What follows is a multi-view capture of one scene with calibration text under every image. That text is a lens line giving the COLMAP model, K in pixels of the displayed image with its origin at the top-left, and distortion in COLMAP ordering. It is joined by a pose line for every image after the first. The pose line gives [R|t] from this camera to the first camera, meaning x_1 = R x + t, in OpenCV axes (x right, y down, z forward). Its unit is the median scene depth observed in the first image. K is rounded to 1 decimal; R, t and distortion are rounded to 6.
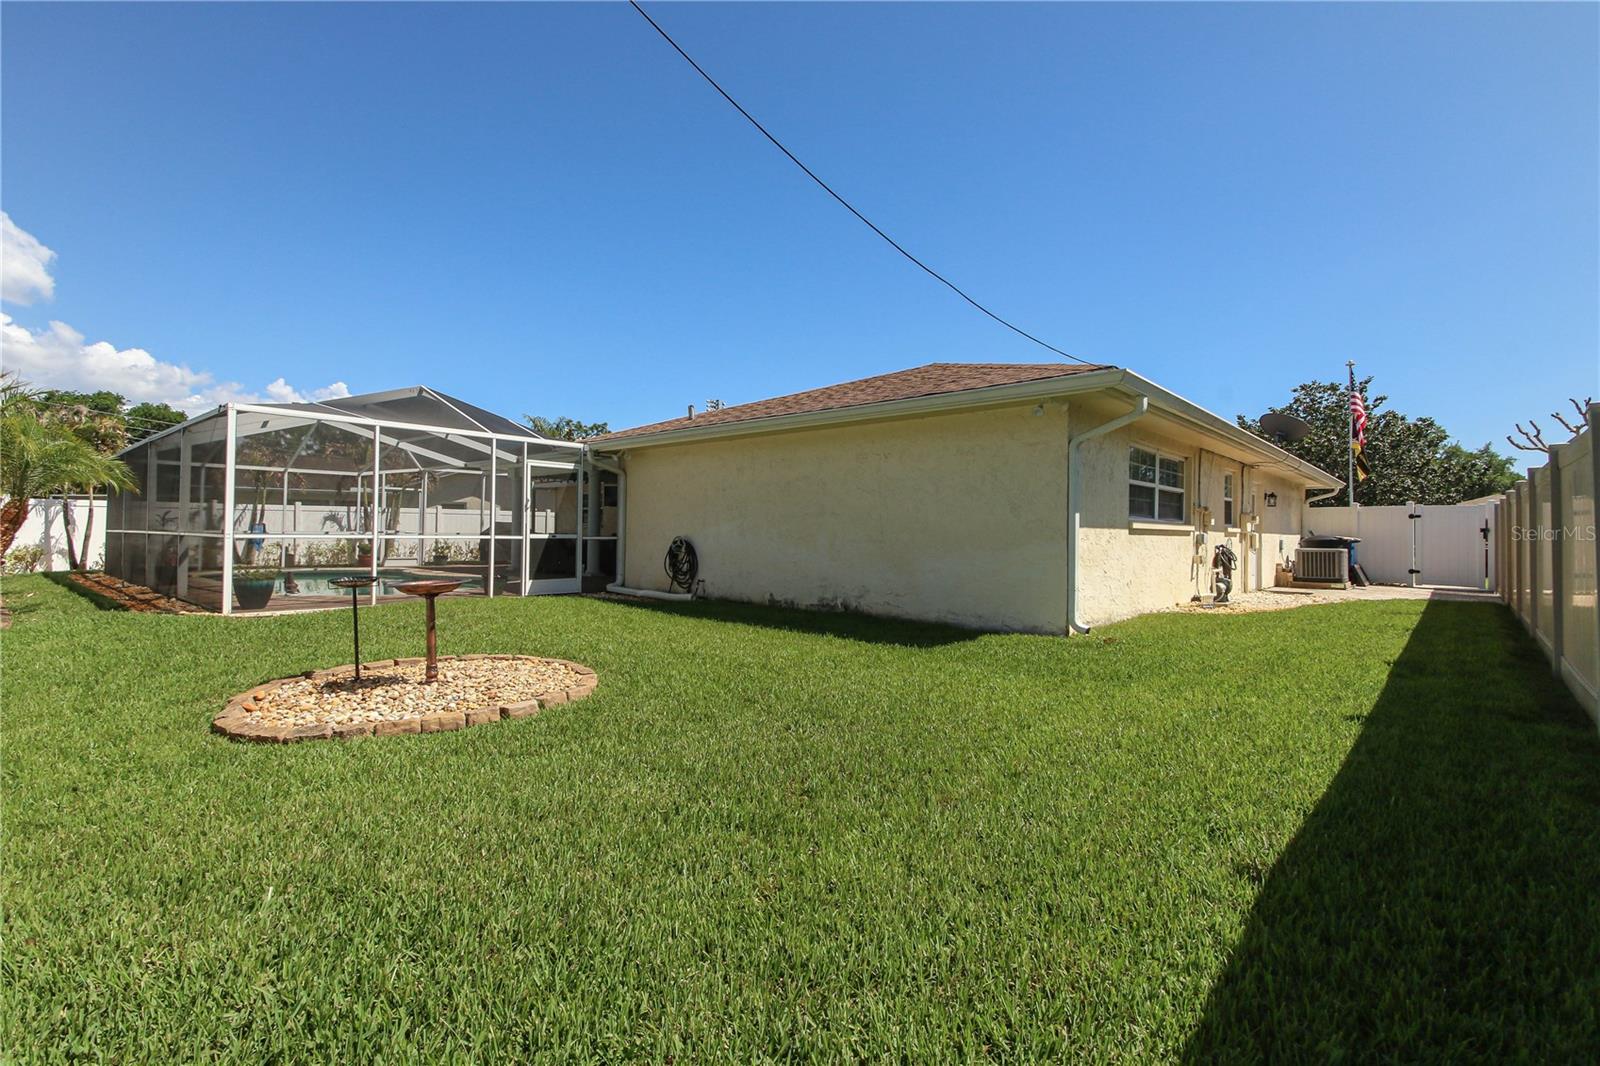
lens RADIAL K [[732.9, 0, 798.4], [0, 732.9, 522.8], [0, 0, 1]] dist [0.035902, -0.019513]
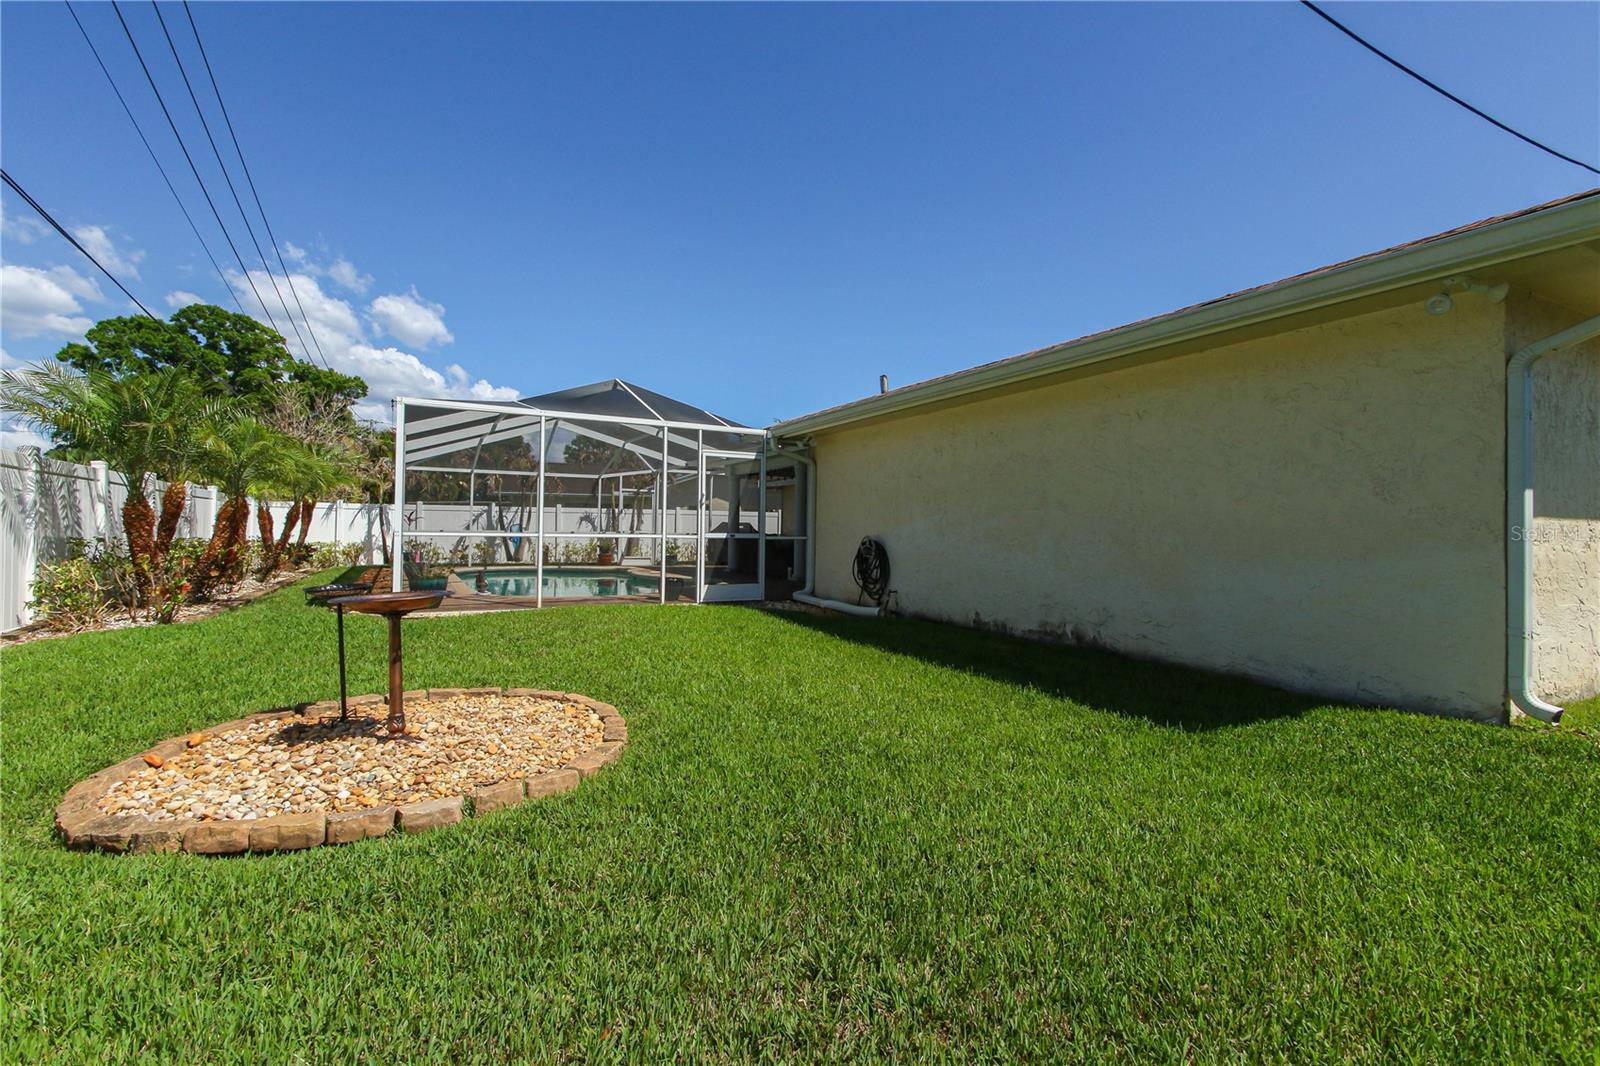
lens RADIAL K [[732.9, 0, 798.4], [0, 732.9, 522.8], [0, 0, 1]] dist [0.035902, -0.019513]
pose [[0.939192, -0.003531, -0.343374, 0.045348], [0.002538, 0.999991, -0.003343, 0.006519], [0.343383, 0.002268, 0.939193, 0.207059]]
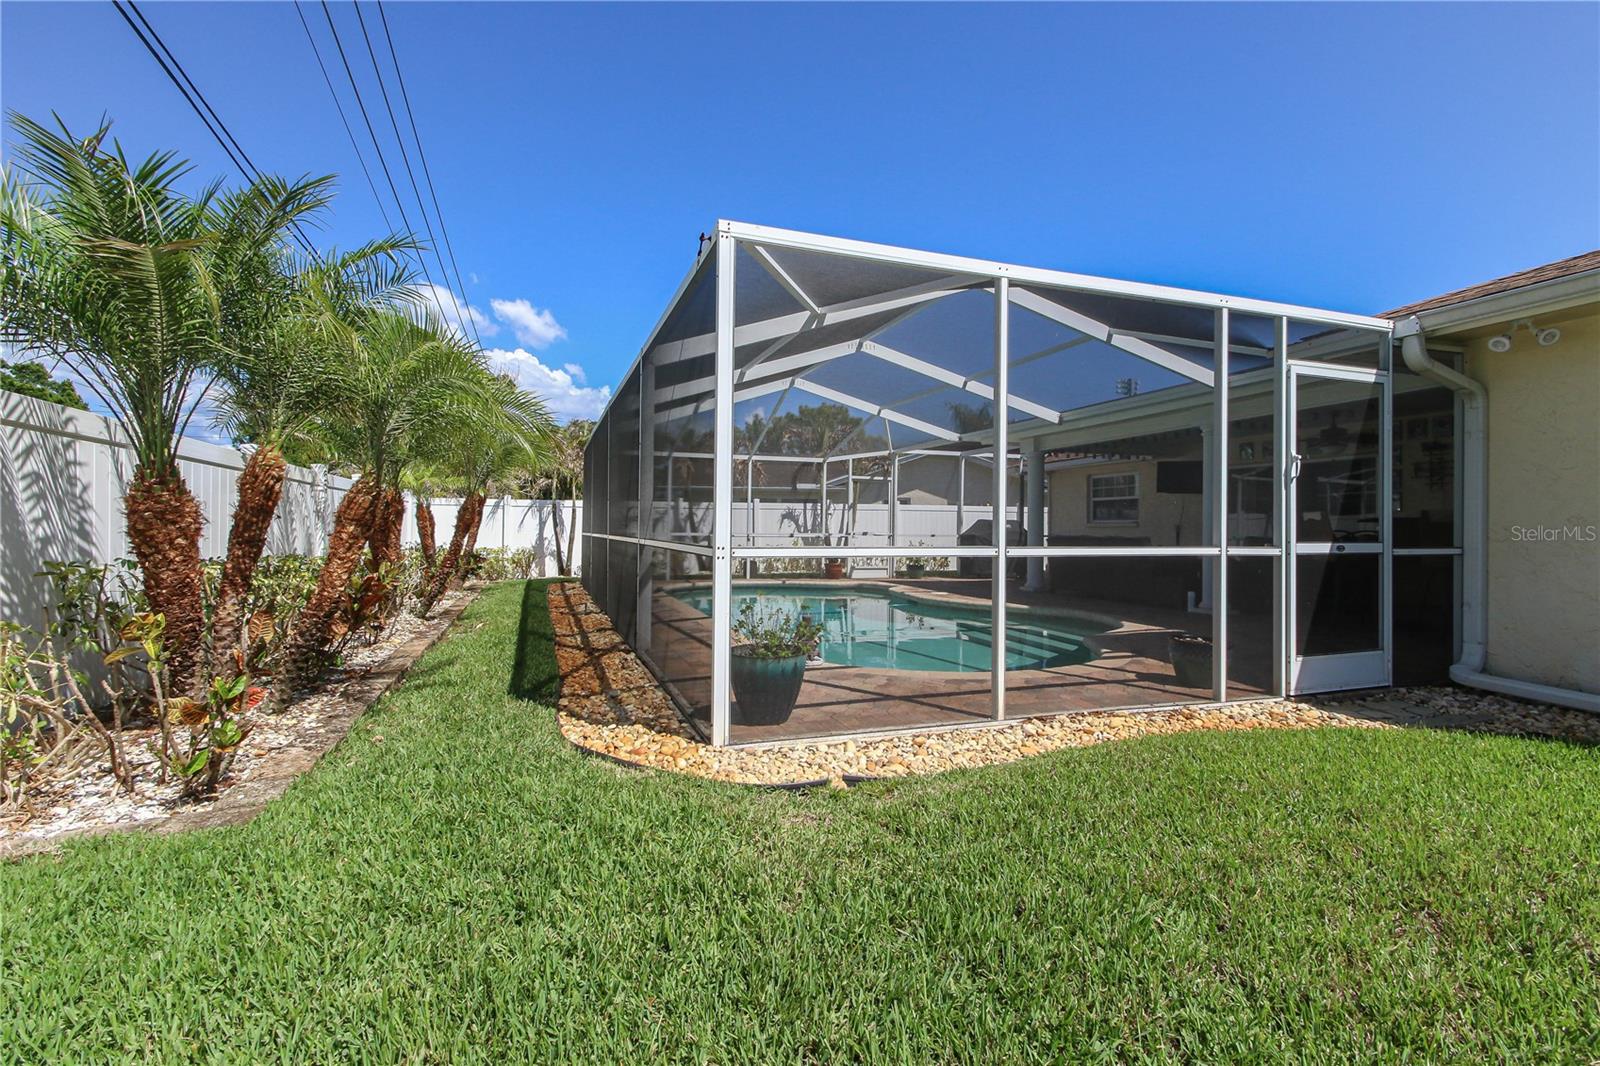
lens RADIAL K [[736.9, 0, 803.7], [0, 736.9, 526.6], [0, 0, 1]] dist [0.002393, 0.000054]
pose [[0.879472, -0.005449, -0.475919, -0.411960], [0.008777, 0.999950, 0.004770, 0.001948], [0.475869, -0.008372, 0.879476, 0.514238]]
